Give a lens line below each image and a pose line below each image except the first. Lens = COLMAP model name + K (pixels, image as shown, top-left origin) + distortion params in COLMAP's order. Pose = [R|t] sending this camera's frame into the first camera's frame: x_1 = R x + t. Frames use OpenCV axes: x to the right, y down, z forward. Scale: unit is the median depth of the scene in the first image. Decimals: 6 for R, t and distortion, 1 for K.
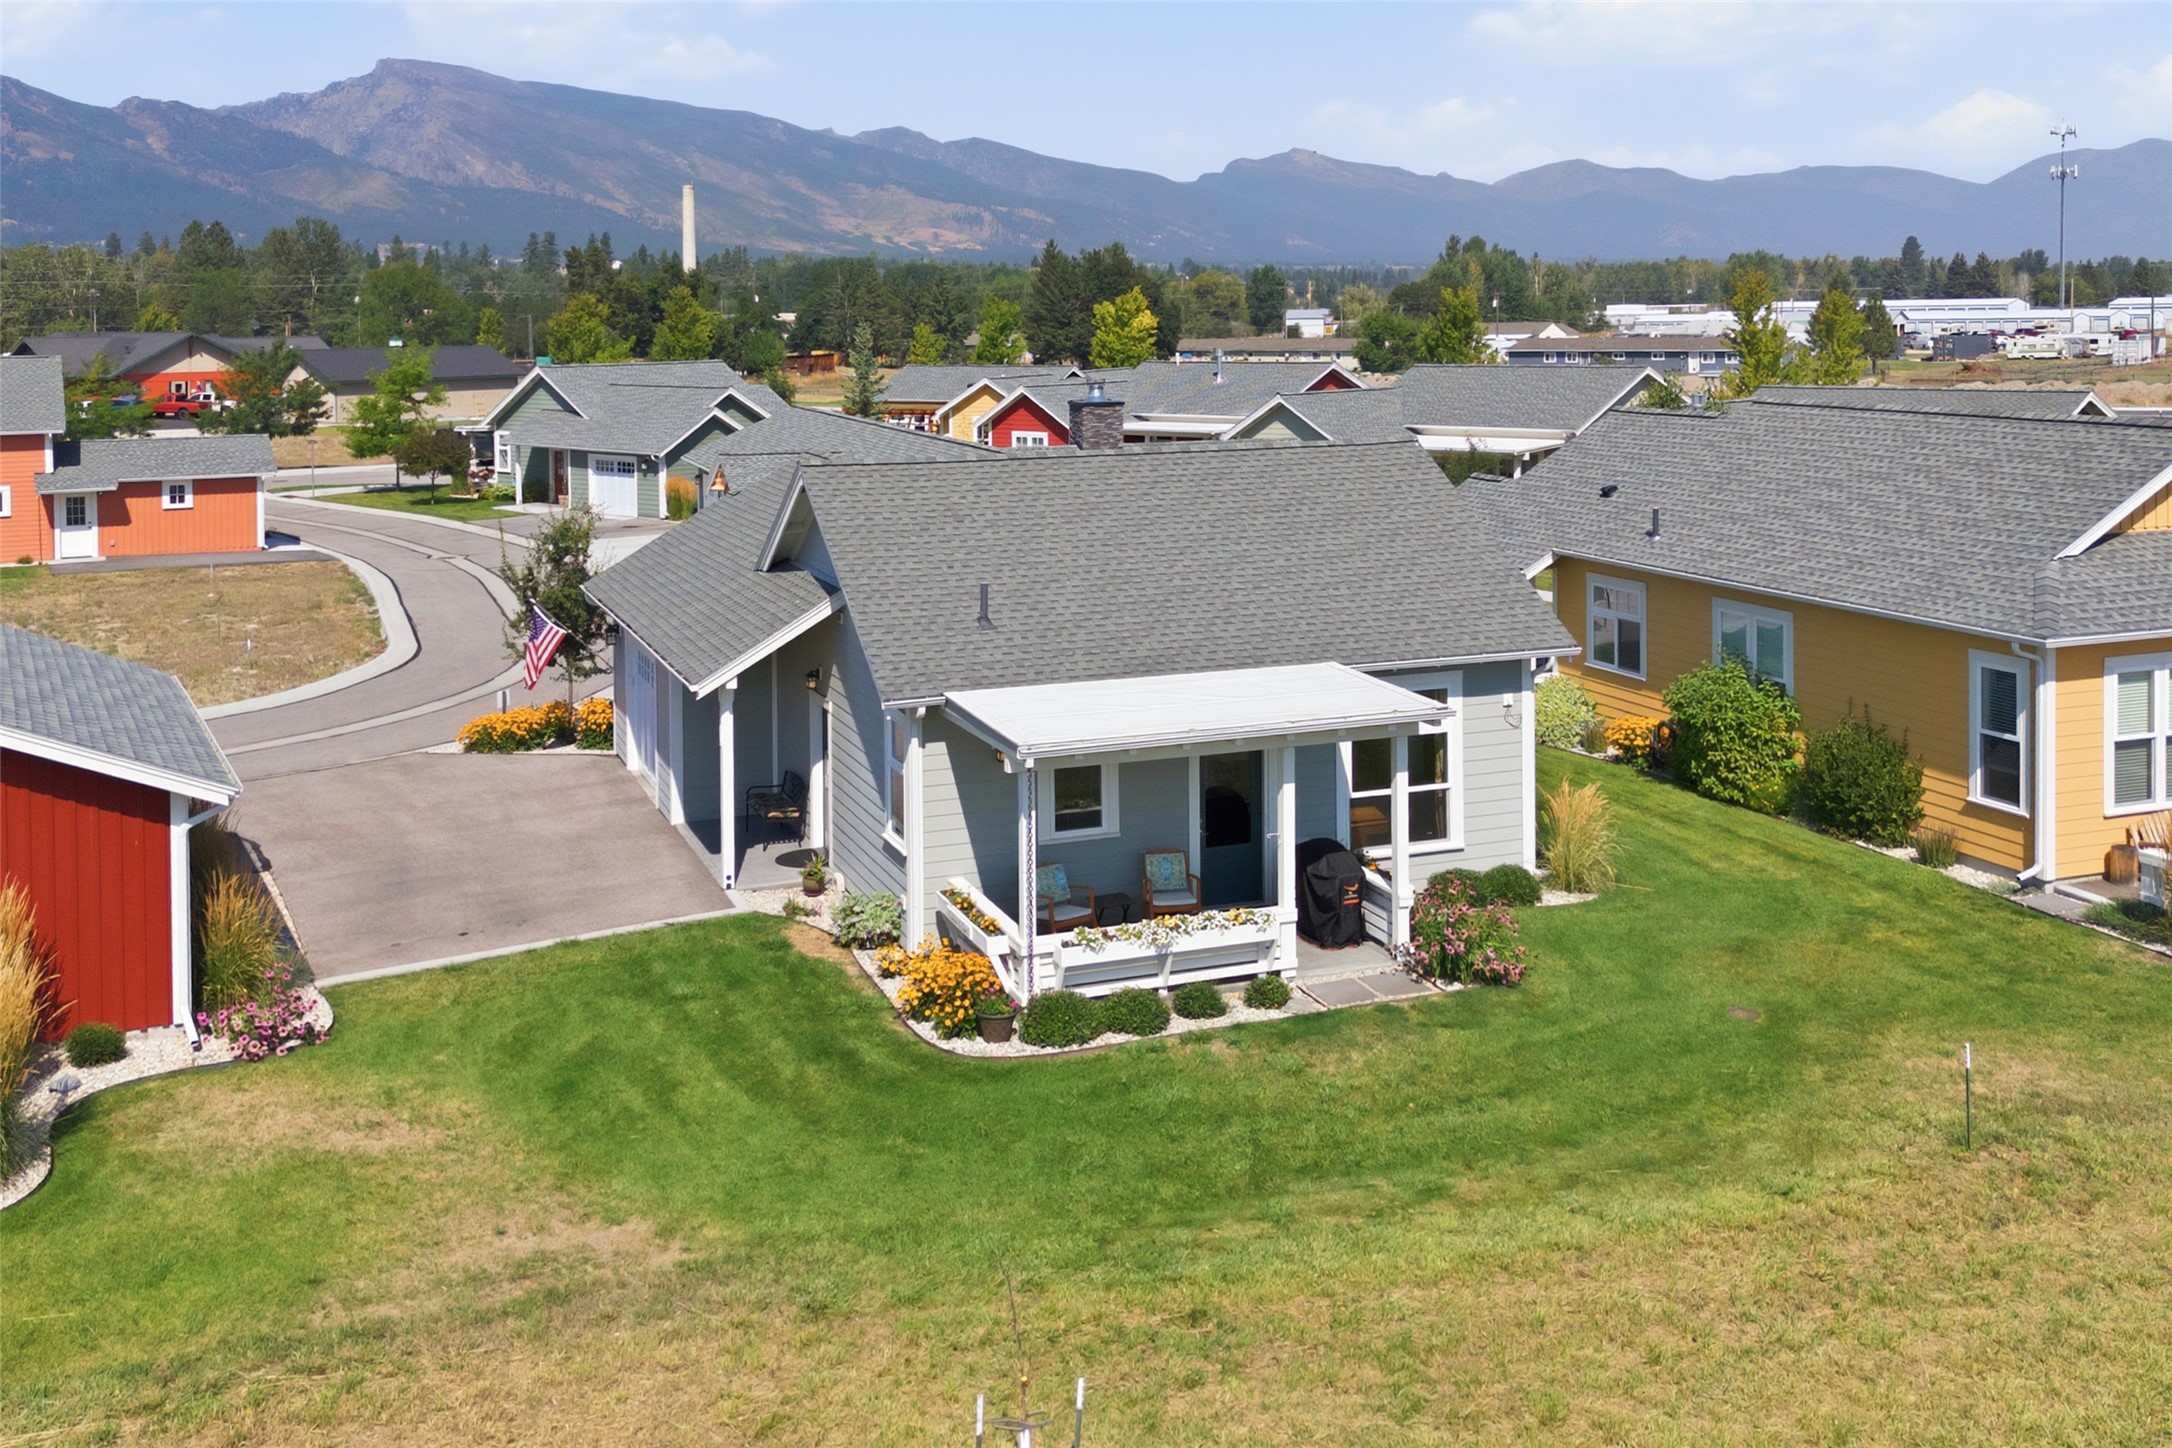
lens RADIAL K [[1939.1, 0, 1083.5], [0, 1939.1, 630.5], [0, 0, 1]] dist [0.088029, -0.122260]
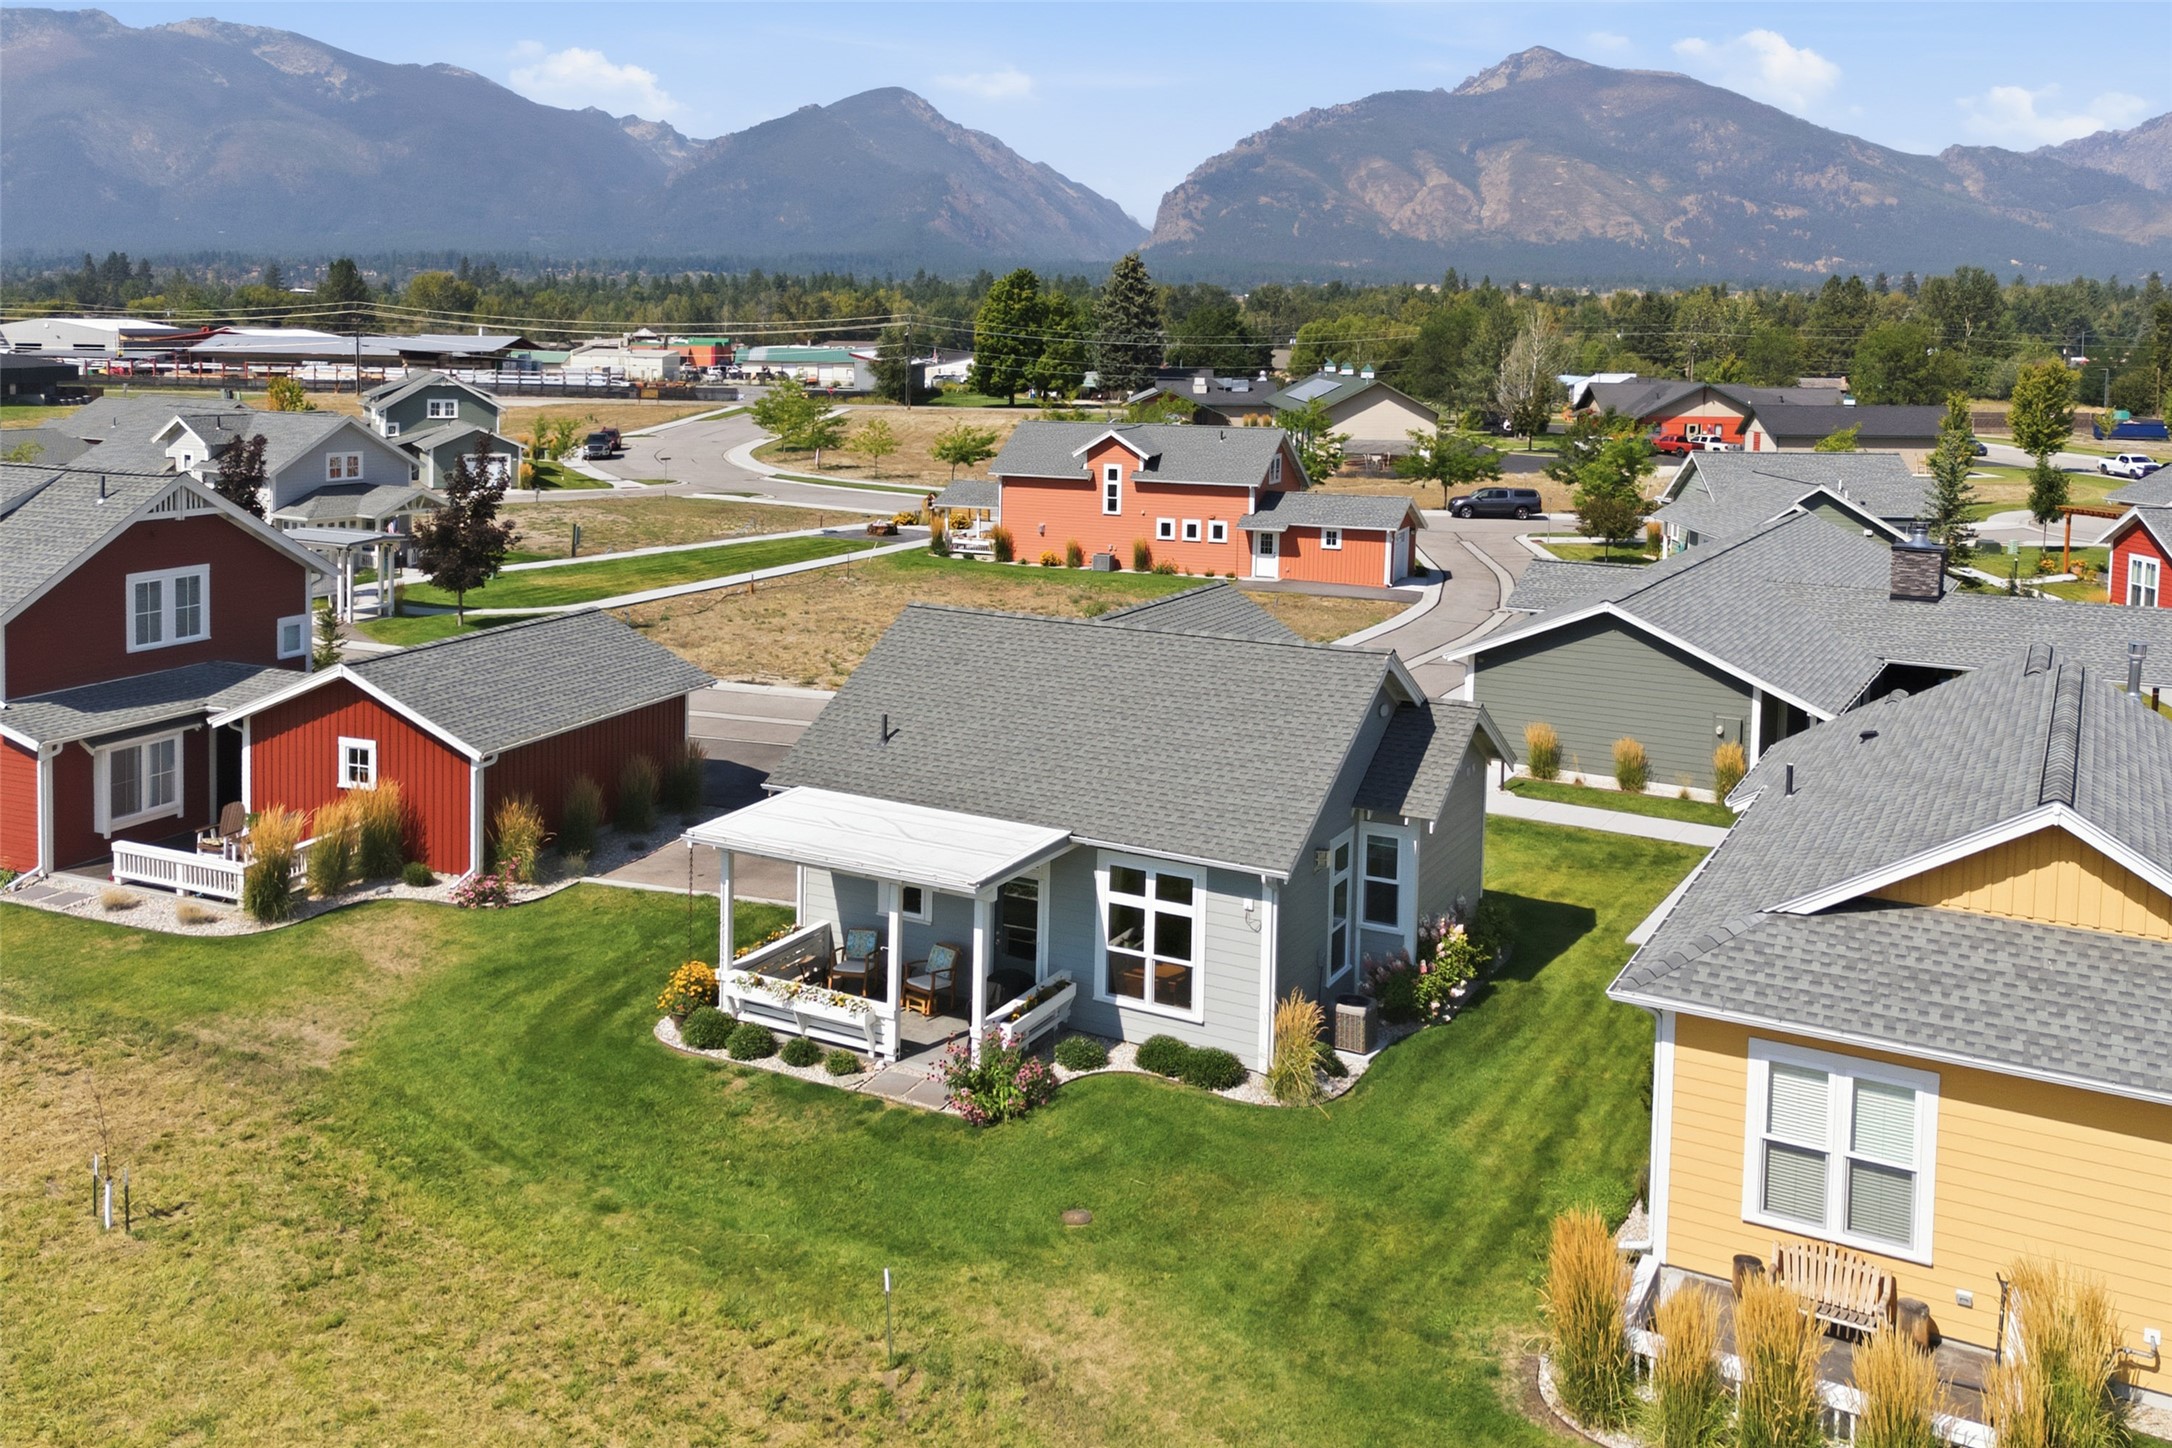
lens RADIAL K [[1758.0, 0, 1179.1], [0, 1758.0, 706.3], [0, 0, 1]] dist [0.072626, -0.079508]
pose [[0.673738, 0.174988, -0.717953, 0.888064], [-0.144846, 0.983984, 0.103902, -0.172094], [0.724636, 0.033990, 0.688293, 0.289826]]
